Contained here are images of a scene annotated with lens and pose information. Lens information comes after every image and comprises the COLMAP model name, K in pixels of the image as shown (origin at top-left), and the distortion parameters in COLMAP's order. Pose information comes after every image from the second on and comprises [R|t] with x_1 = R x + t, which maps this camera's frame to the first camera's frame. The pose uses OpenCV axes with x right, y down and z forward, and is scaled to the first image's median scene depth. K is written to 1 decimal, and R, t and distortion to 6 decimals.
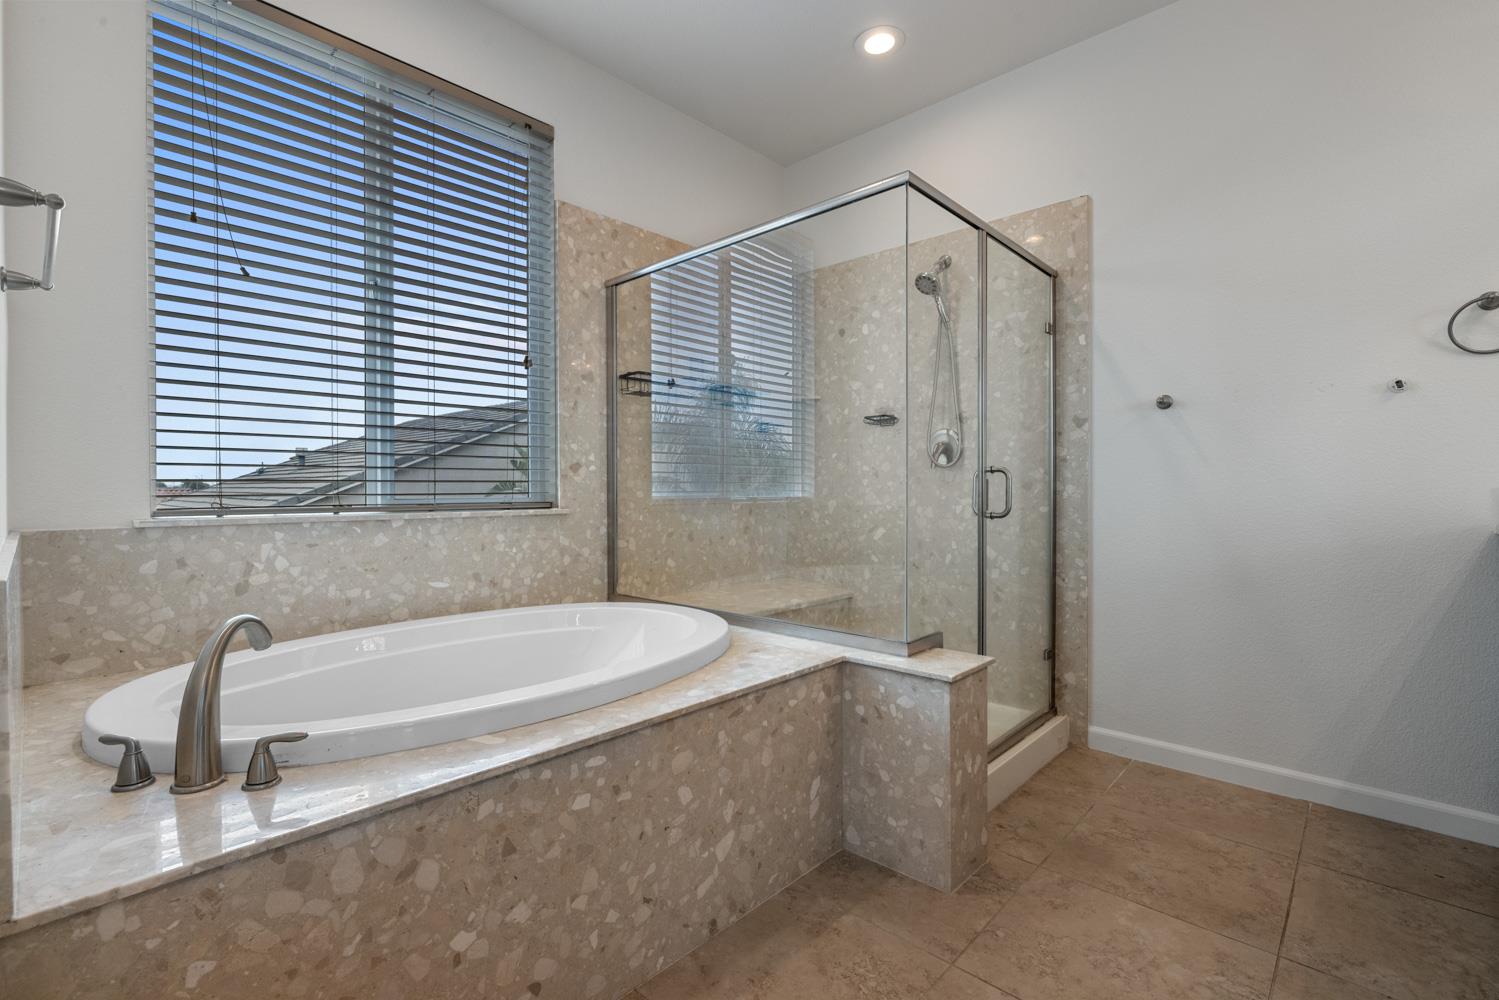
lens RADIAL K [[671.5, 0, 749.1], [0, 671.5, 492.2], [0, 0, 1]] dist [-0.002221, 0.000385]
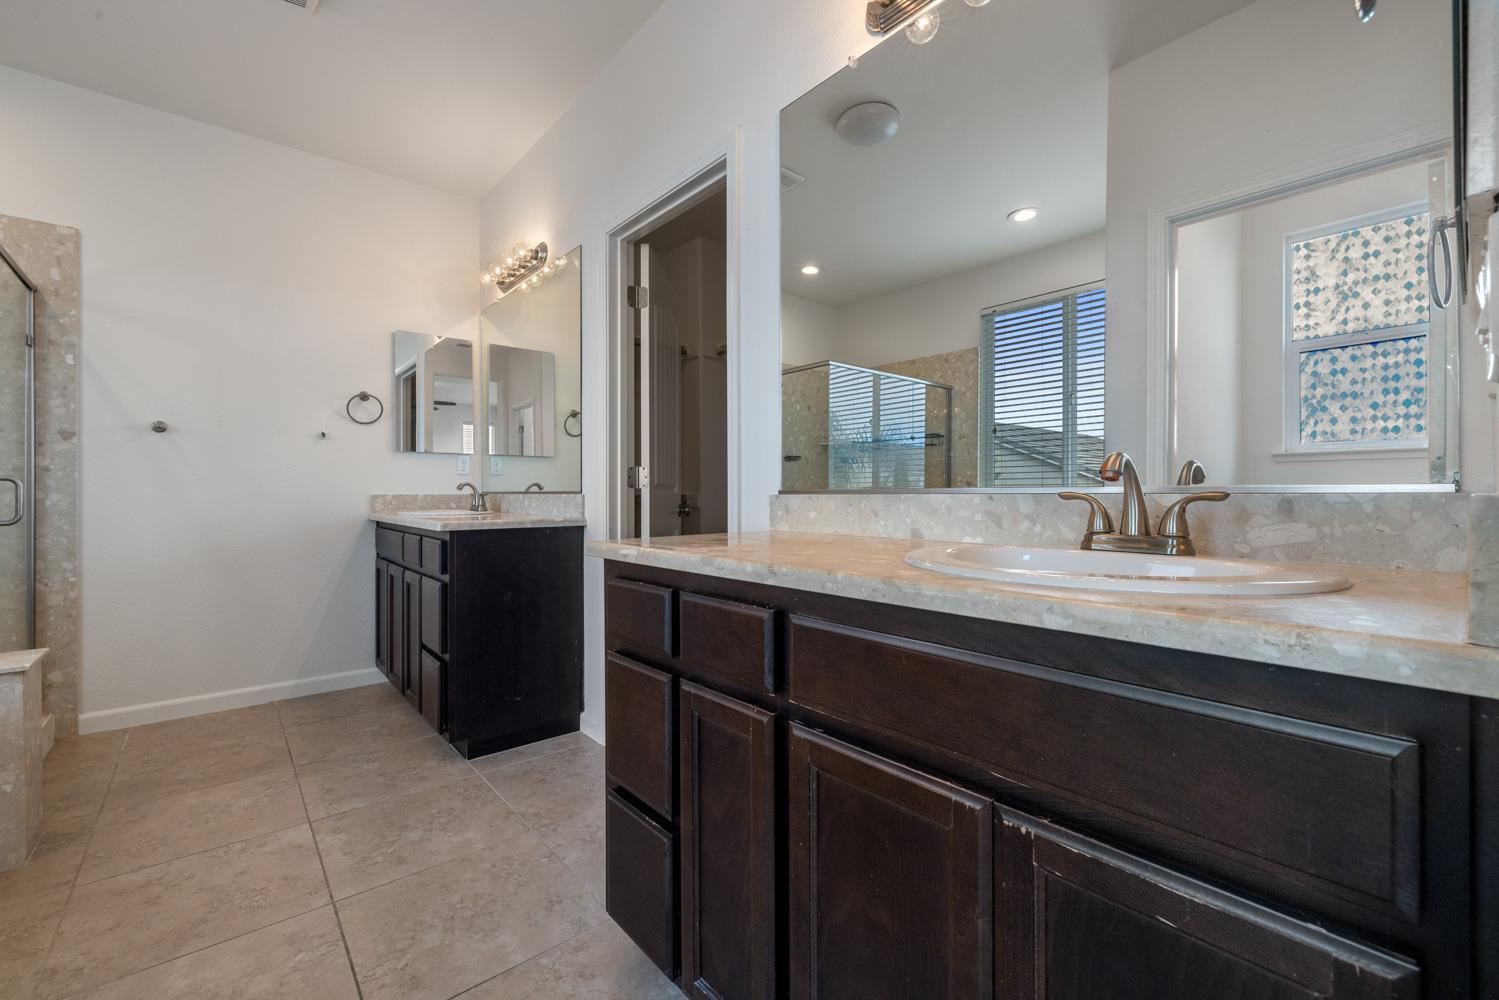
lens RADIAL K [[624.2, 0, 749.9], [0, 624.2, 496.2], [0, 0, 1]] dist [0.000922, -0.000309]
pose [[0.106799, -0.002108, 0.994278, -0.387084], [0.010052, 0.999949, 0.001041, 0.003649], [-0.994230, 0.009883, 0.106815, -0.194798]]
